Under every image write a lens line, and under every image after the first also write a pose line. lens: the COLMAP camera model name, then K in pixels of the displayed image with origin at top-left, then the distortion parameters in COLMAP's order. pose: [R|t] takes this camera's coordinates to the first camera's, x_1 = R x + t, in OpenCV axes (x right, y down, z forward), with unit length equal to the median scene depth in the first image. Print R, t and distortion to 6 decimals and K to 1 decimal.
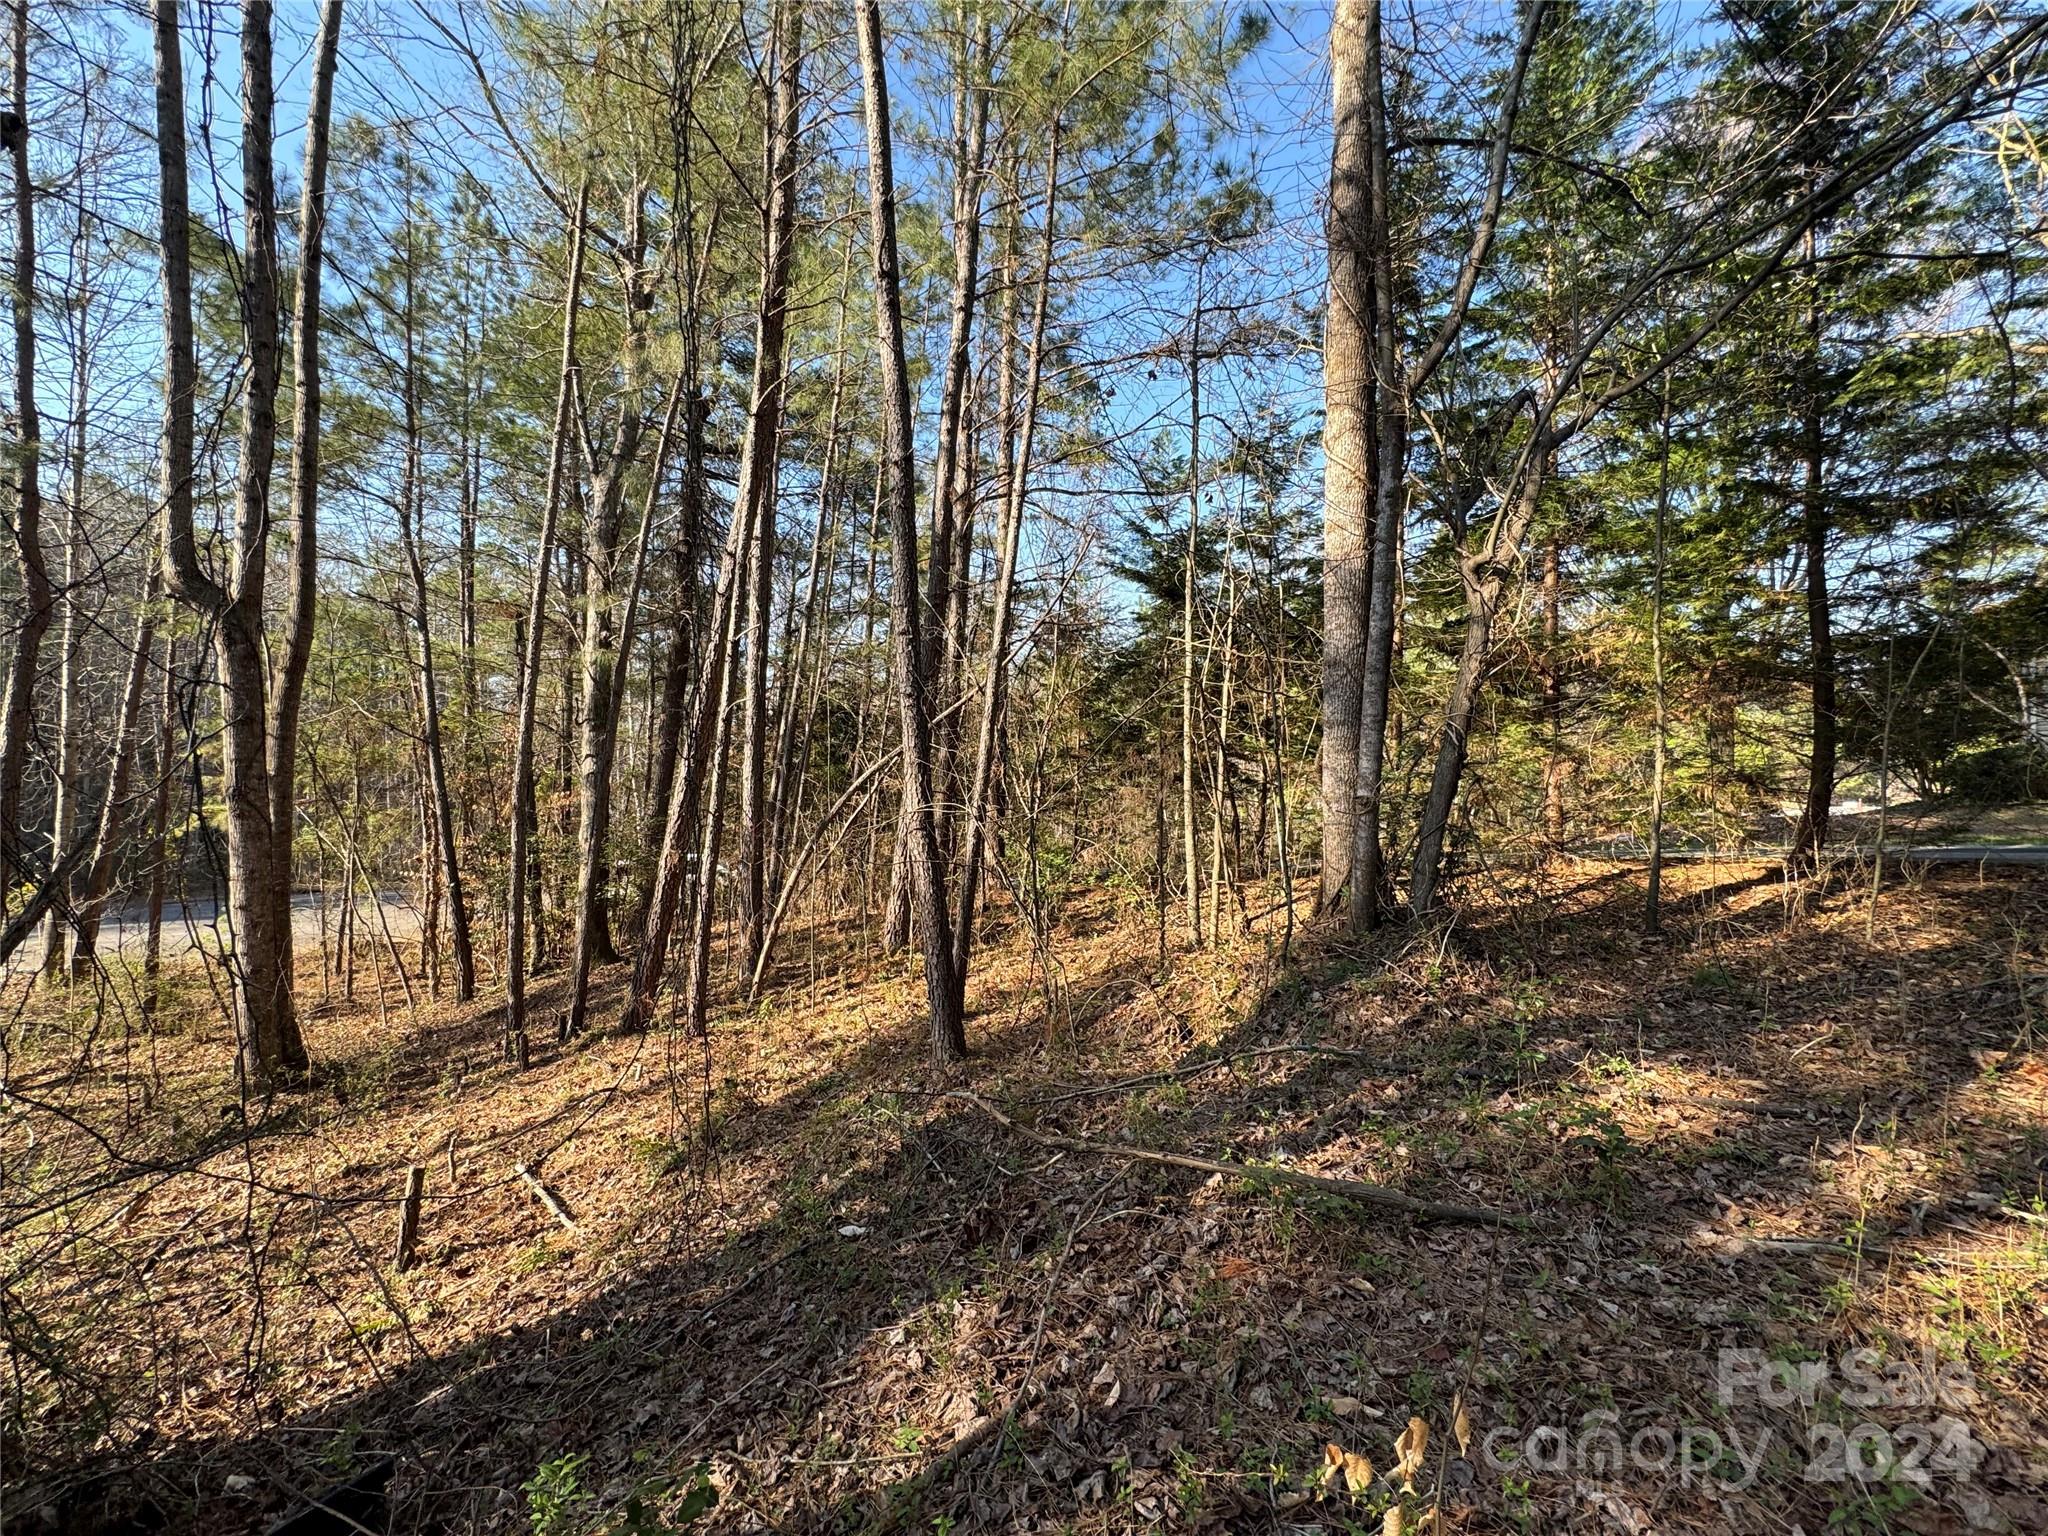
lens RADIAL K [[832.3, 0, 1024.0], [0, 832.3, 768.0], [0, 0, 1]] dist [0.001148, 0.000203]
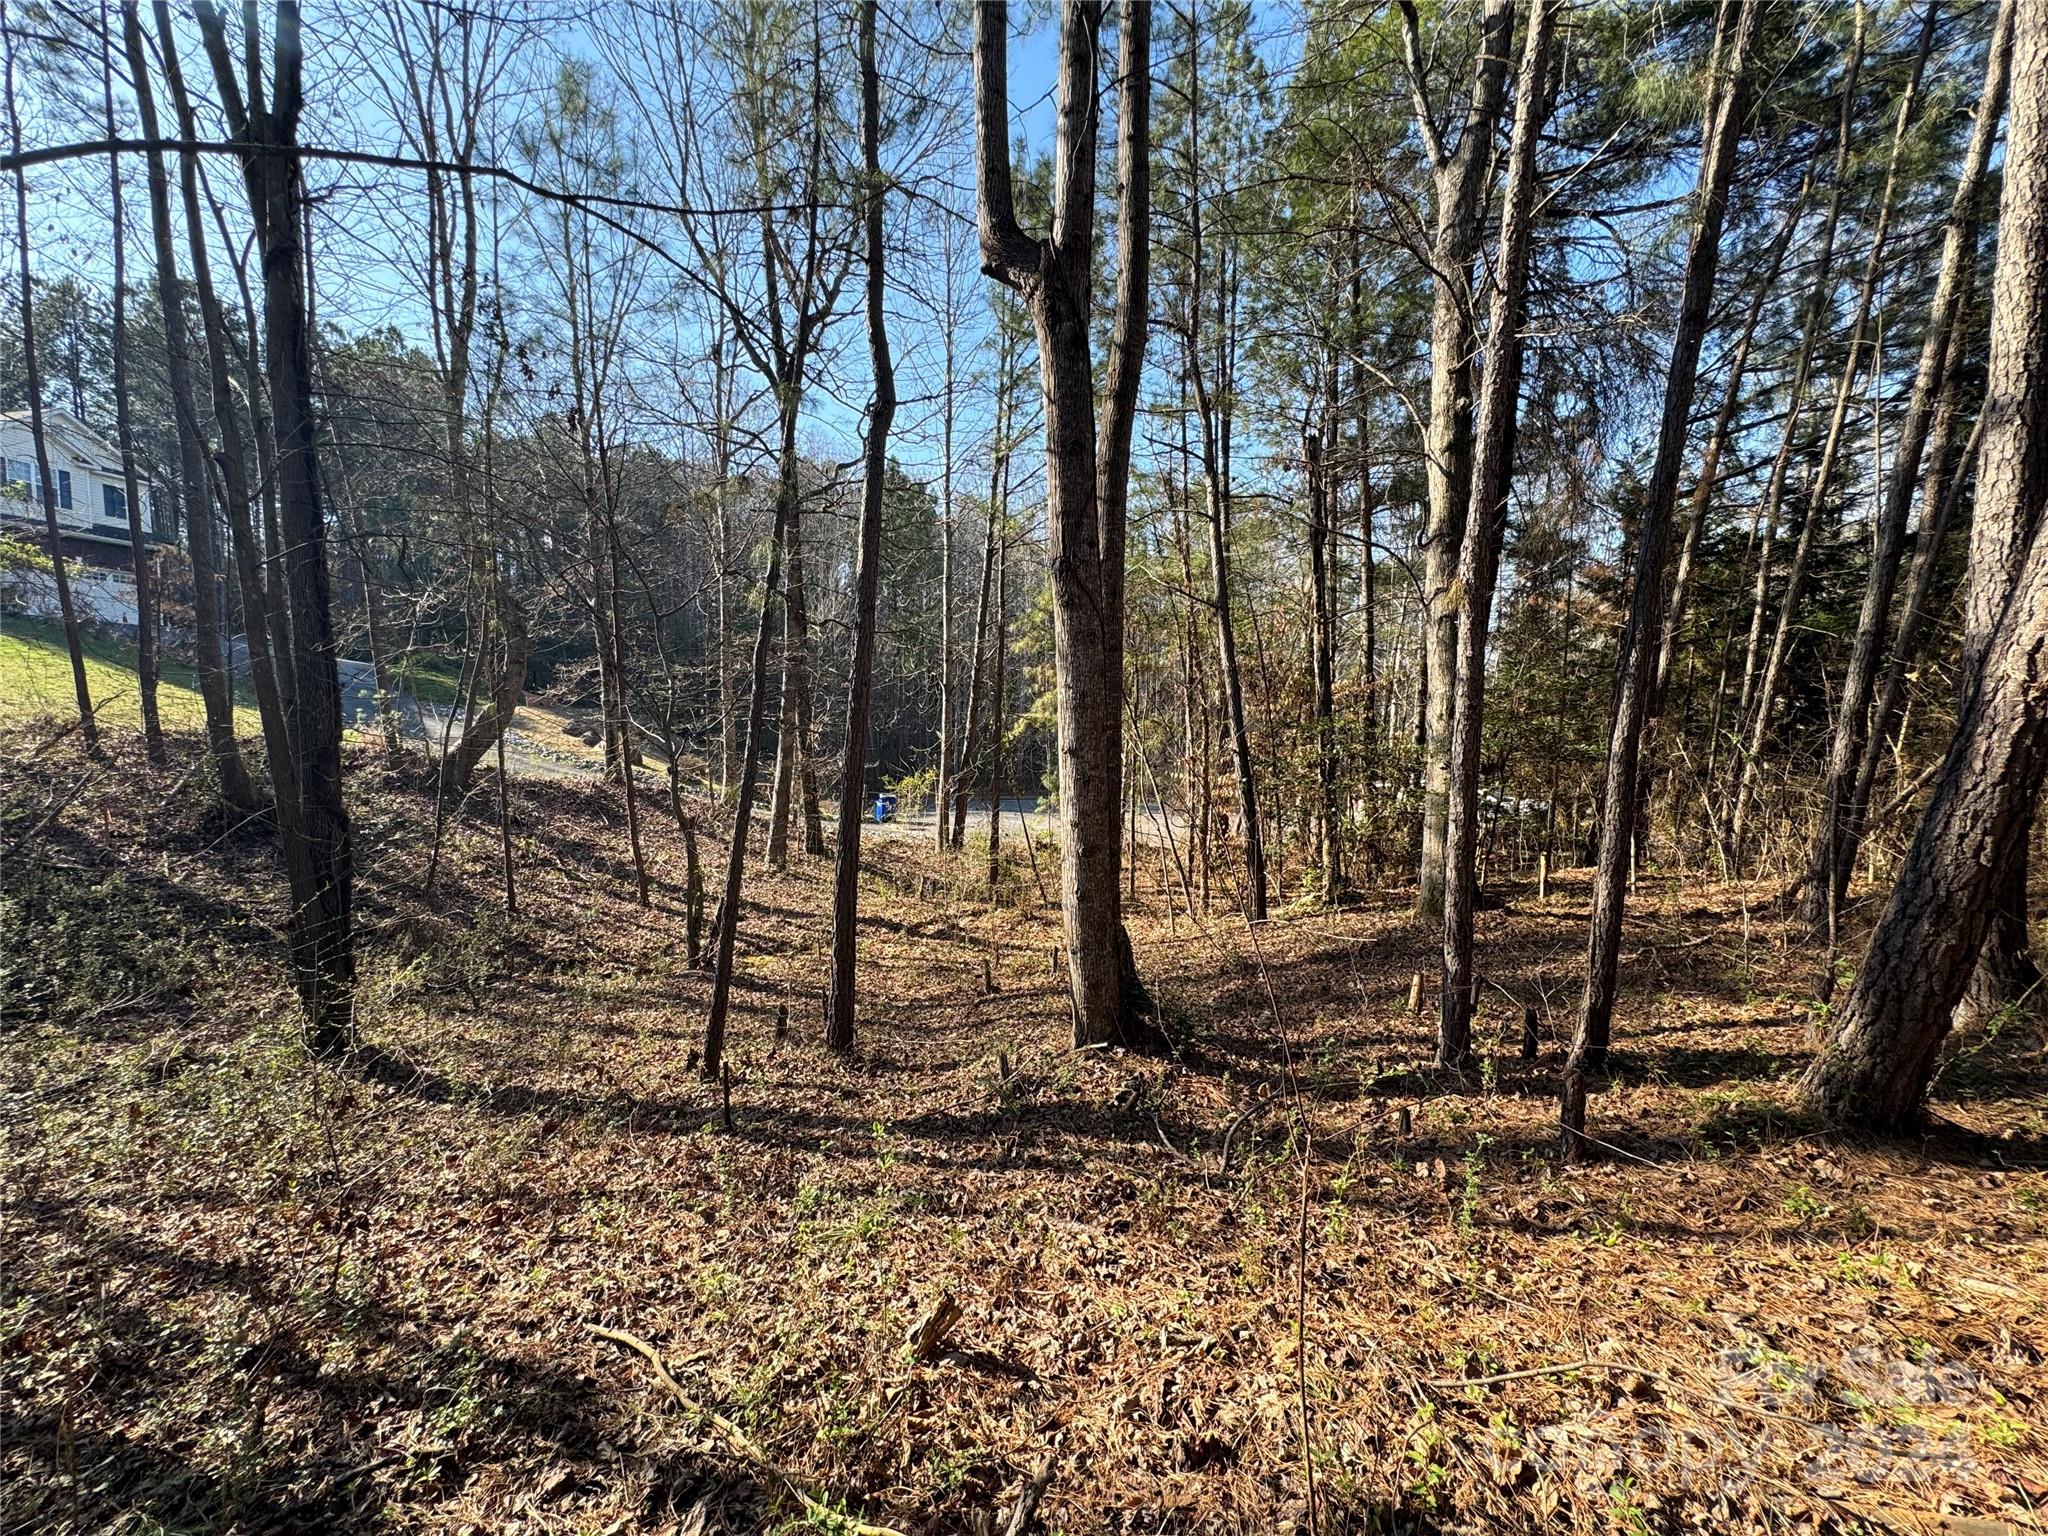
lens RADIAL K [[832.3, 0, 1024.0], [0, 832.3, 768.0], [0, 0, 1]] dist [0.001148, 0.000203]
pose [[0.712161, 0.037594, -0.701009, -0.296182], [0.015244, 0.997501, 0.068981, 0.076604], [0.701851, -0.059812, 0.709808, 0.298647]]
